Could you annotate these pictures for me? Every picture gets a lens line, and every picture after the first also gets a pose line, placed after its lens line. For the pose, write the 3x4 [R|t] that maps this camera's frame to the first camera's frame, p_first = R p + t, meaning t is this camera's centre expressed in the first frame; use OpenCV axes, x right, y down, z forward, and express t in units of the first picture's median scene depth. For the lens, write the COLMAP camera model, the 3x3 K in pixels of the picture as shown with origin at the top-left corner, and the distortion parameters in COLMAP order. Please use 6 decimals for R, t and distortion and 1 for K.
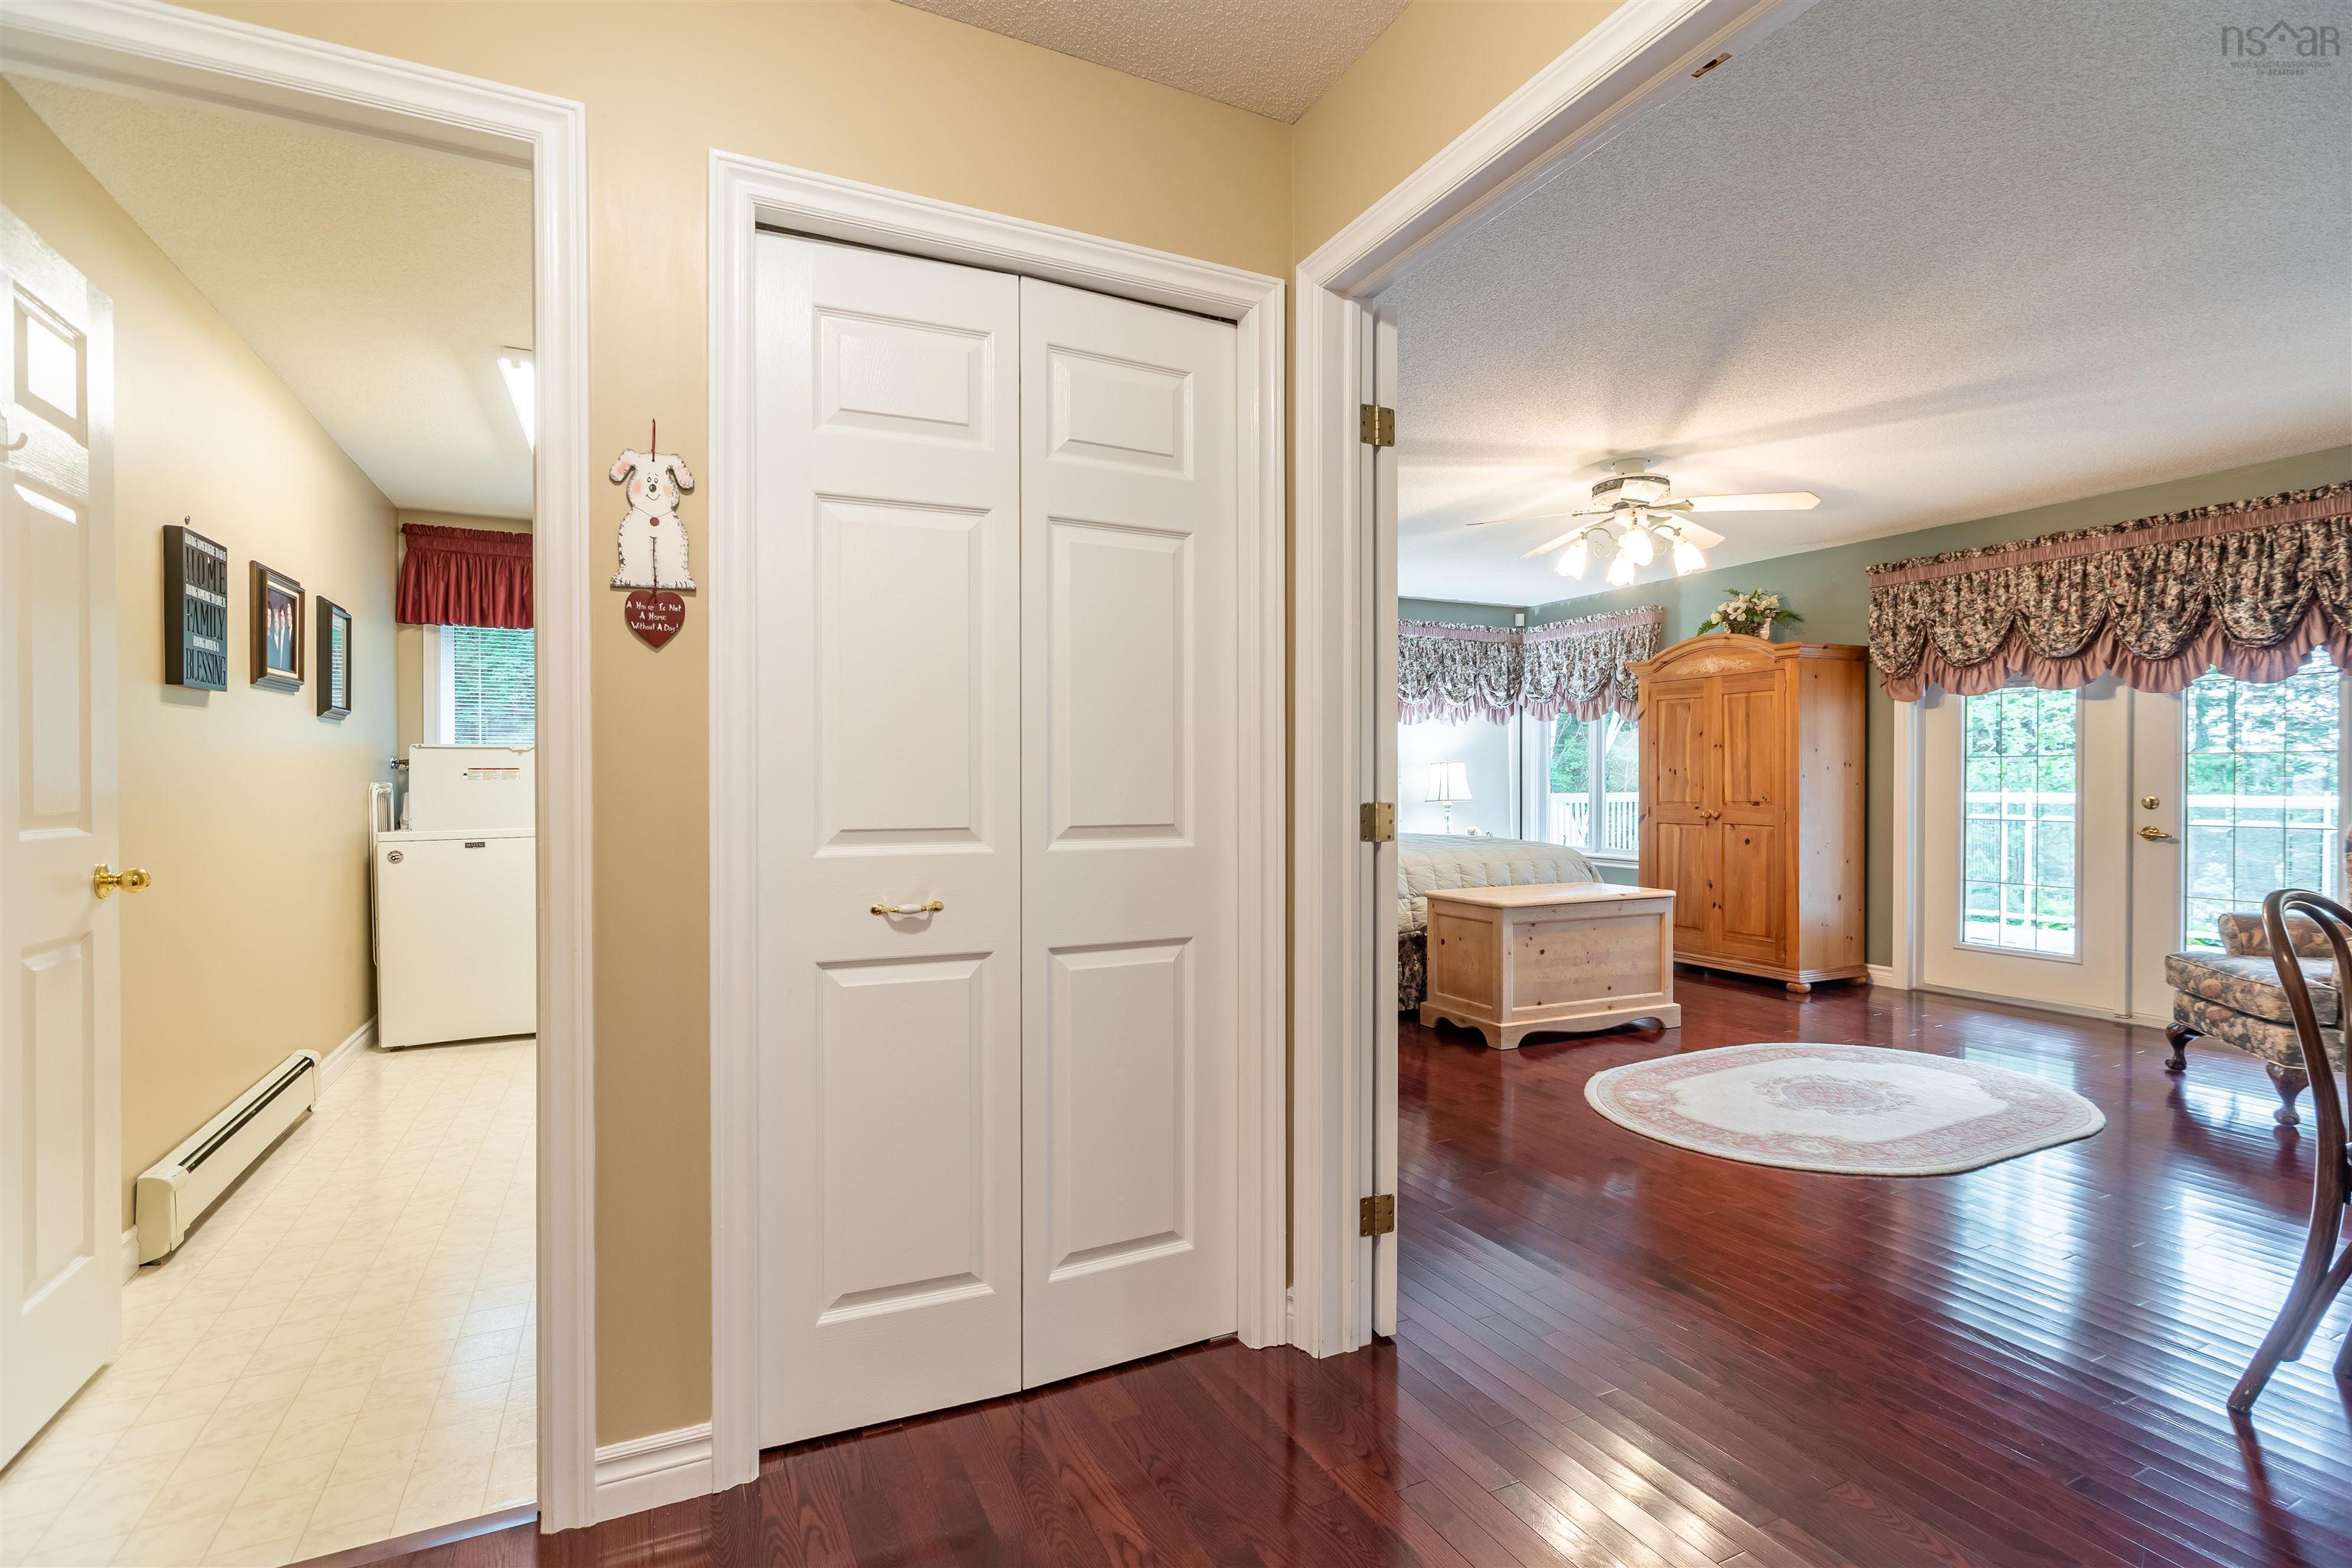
lens RADIAL K [[1069.5, 0, 1169.3], [0, 1069.5, 780.8], [0, 0, 1]] dist [0.000578, 0.001055]
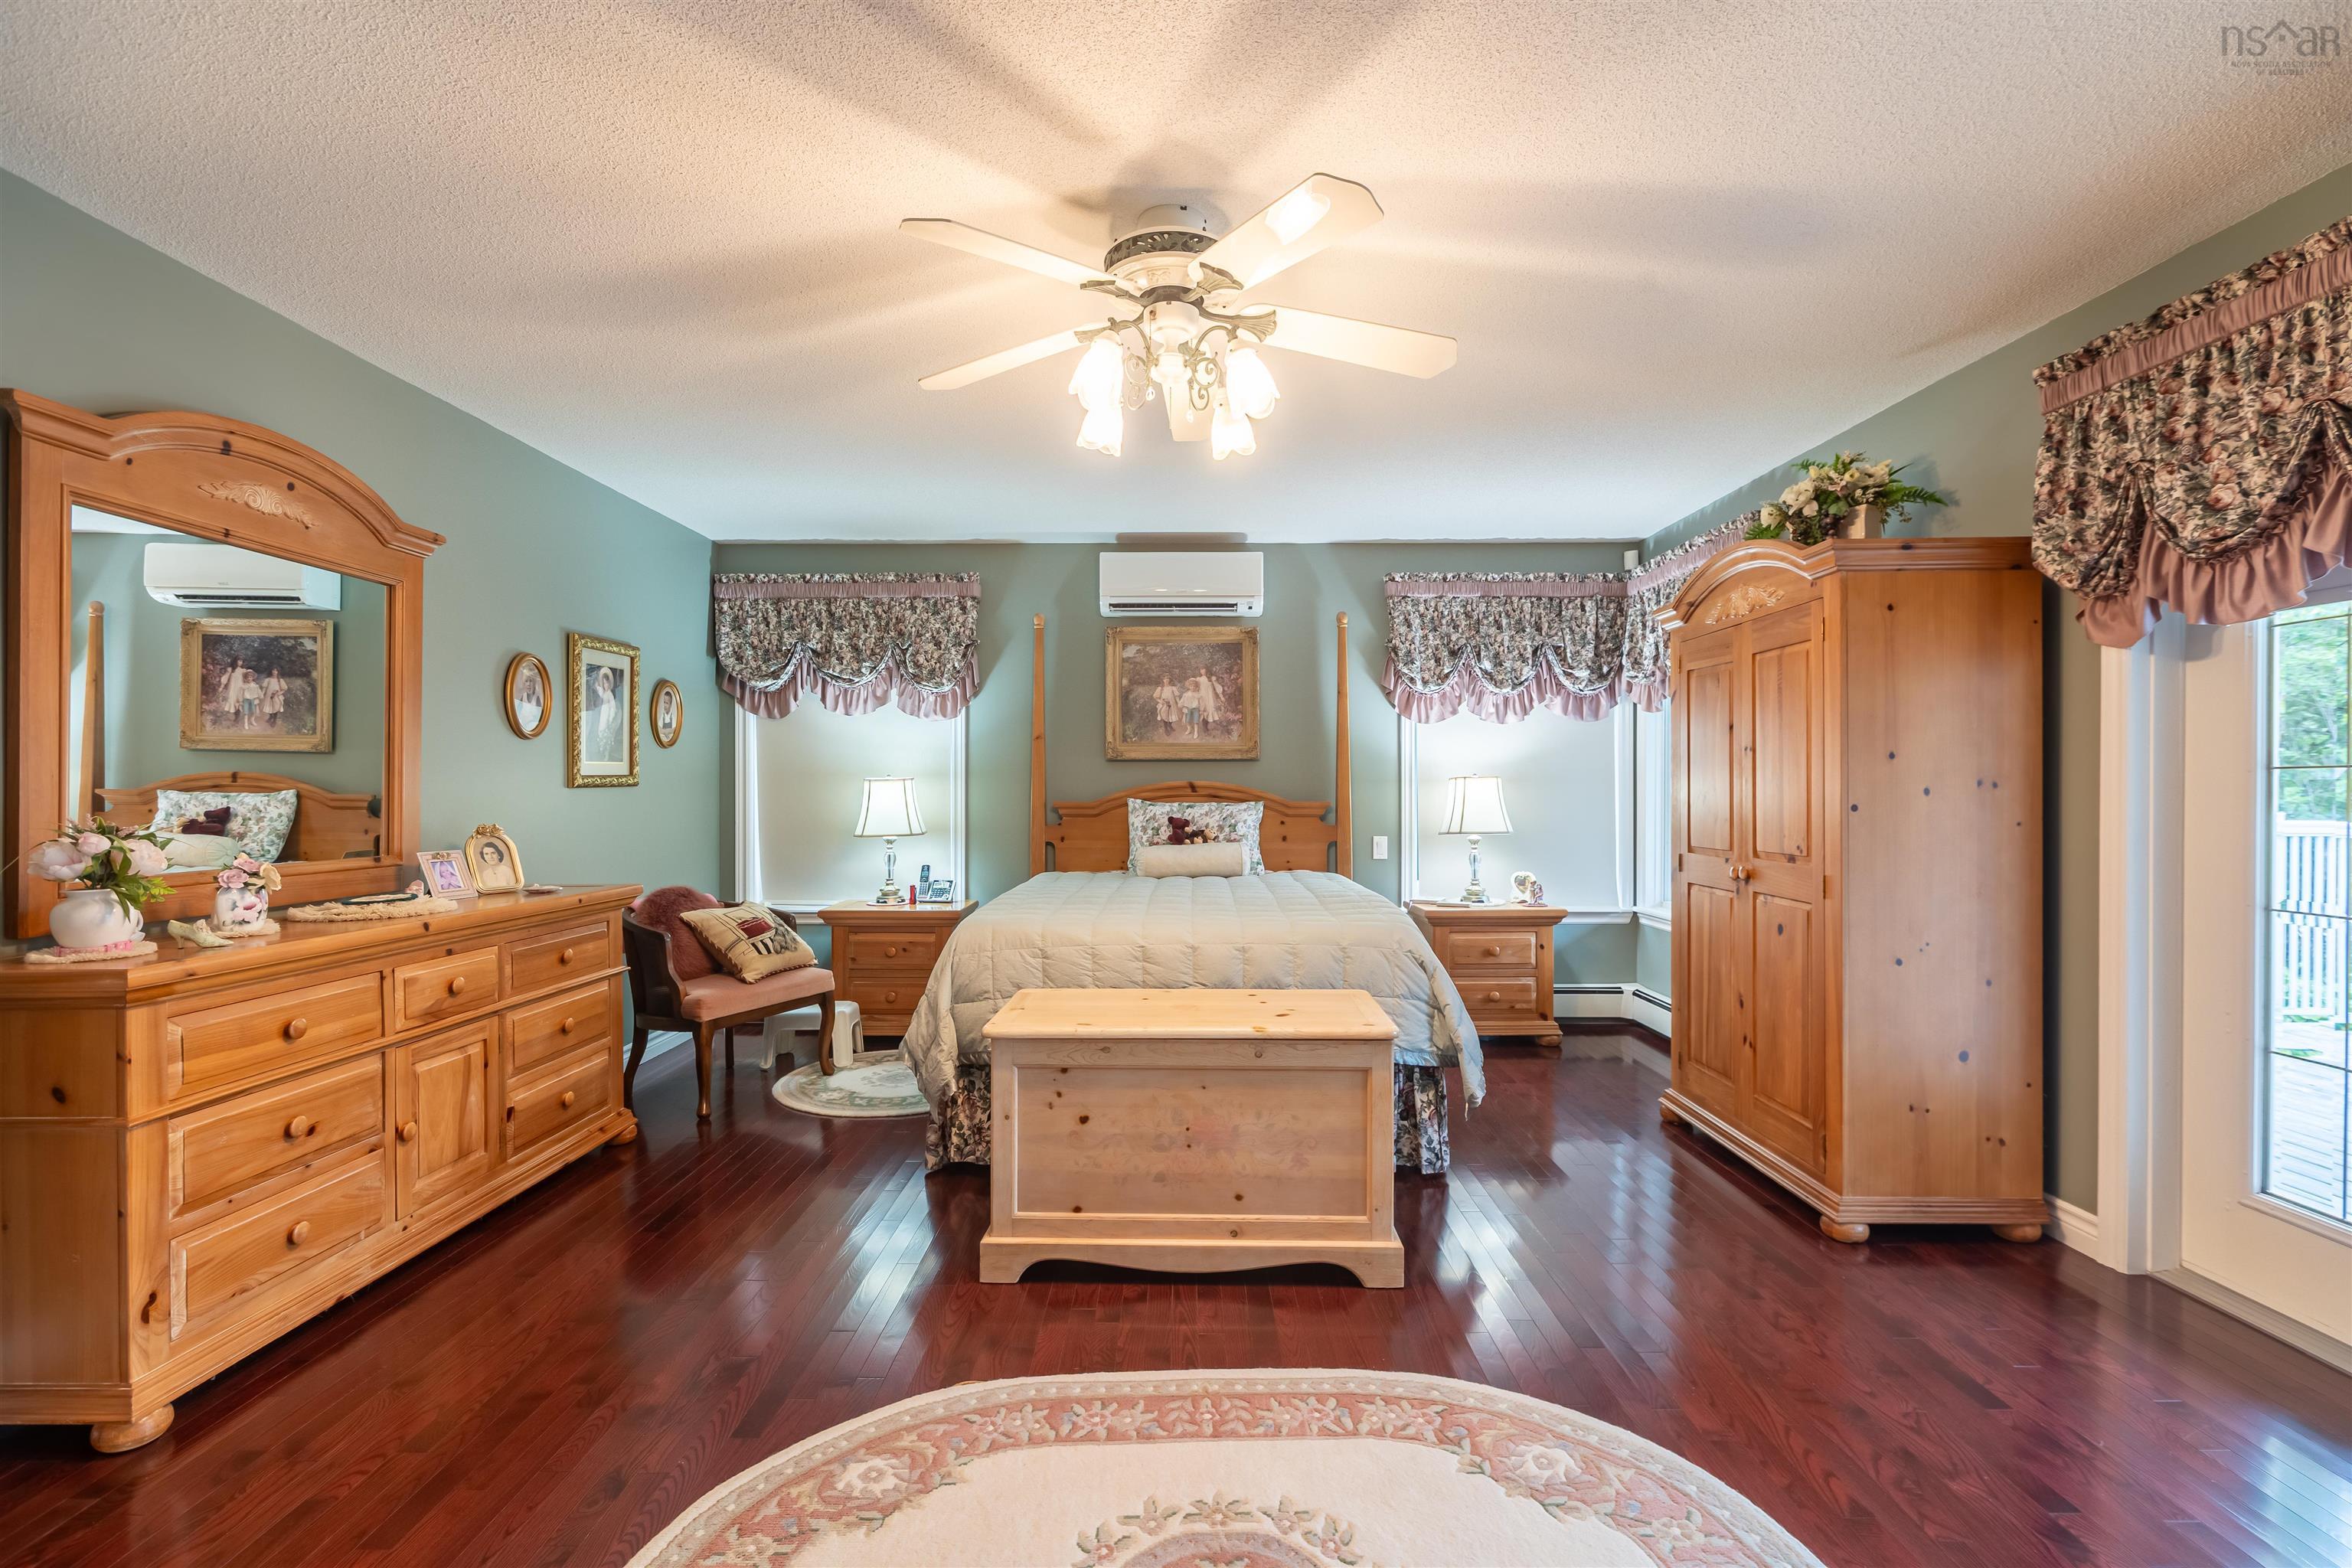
lens RADIAL K [[1067.5, 0, 1181.1], [0, 1067.5, 783.4], [0, 0, 1]] dist [-0.002579, 0.000232]
pose [[0.903268, -0.000851, -0.429077, 0.539823], [-0.001134, 0.999990, -0.004371, -0.013842], [0.429076, 0.004435, 0.903258, 0.429084]]
